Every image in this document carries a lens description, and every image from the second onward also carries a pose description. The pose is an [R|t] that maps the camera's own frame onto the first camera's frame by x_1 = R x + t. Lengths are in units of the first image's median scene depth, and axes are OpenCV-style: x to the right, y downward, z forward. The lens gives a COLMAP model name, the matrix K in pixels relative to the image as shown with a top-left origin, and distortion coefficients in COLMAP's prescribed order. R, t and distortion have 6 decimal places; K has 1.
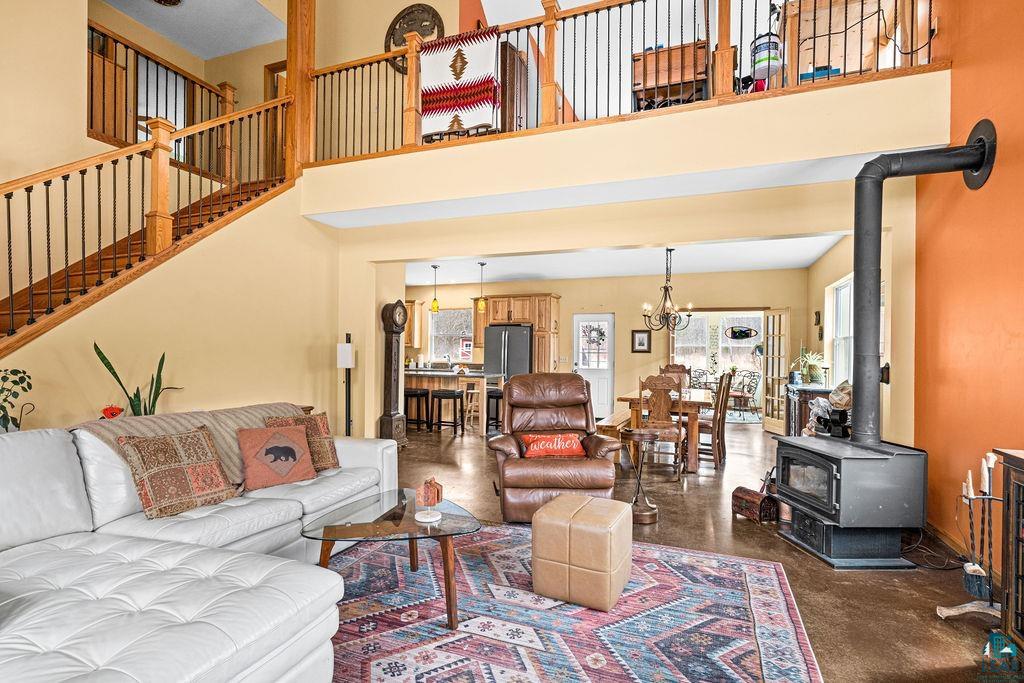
lens RADIAL K [[497.3, 0, 513.0], [0, 497.3, 349.9], [0, 0, 1]] dist [-0.002364, 0.001757]
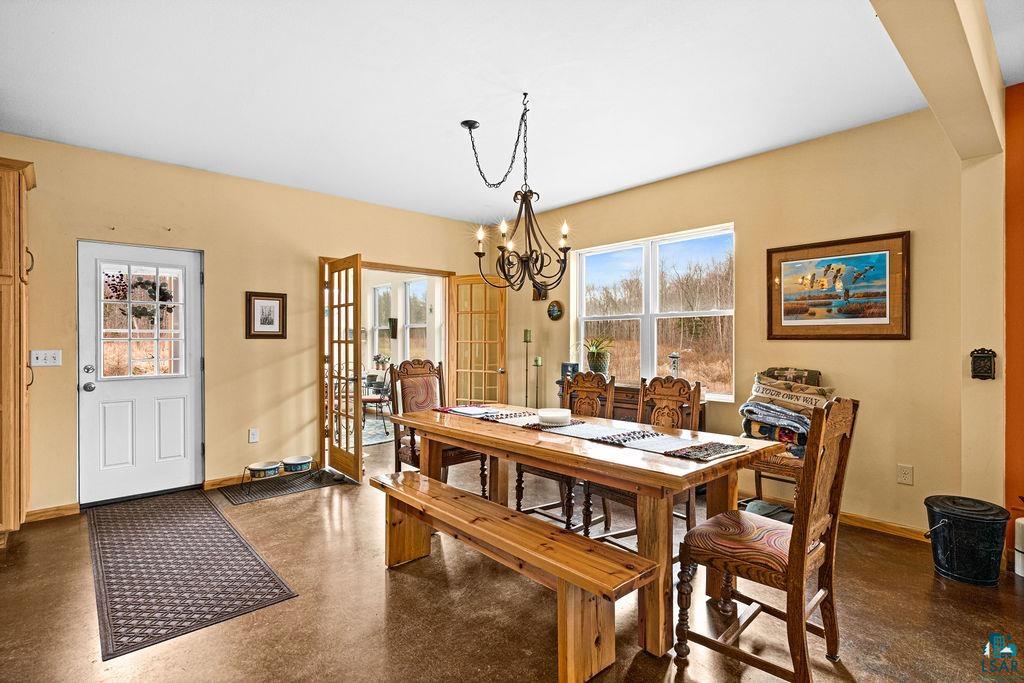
lens RADIAL K [[497.3, 0, 512.5], [0, 497.3, 340.4], [0, 0, 1]] dist [-0.002364, 0.001757]
pose [[0.441863, -0.012428, 0.896997, -0.082328], [0.001957, 0.999915, 0.012890, 0.002051], [-0.897081, -0.003940, 0.441850, 0.558331]]
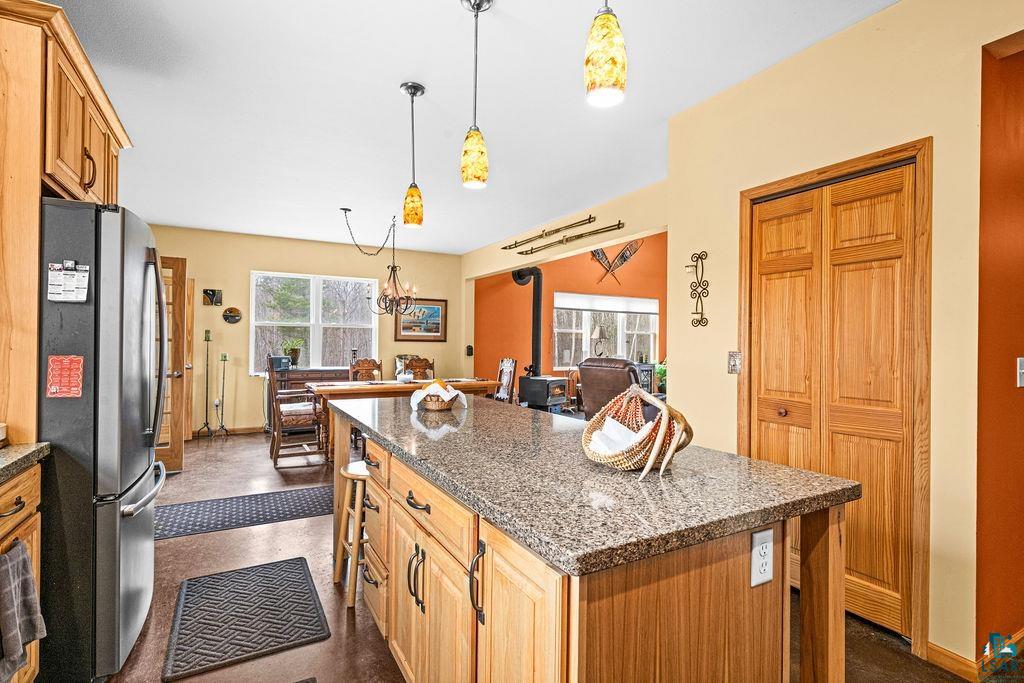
lens RADIAL K [[497.3, 0, 512.7], [0, 497.3, 342.6], [0, 0, 1]] dist [-0.002364, 0.001757]
pose [[-0.771300, -0.019044, 0.636186, -0.250507], [-0.023491, 0.999723, 0.001446, 0.003035], [-0.636038, -0.013829, -0.771534, 0.946023]]
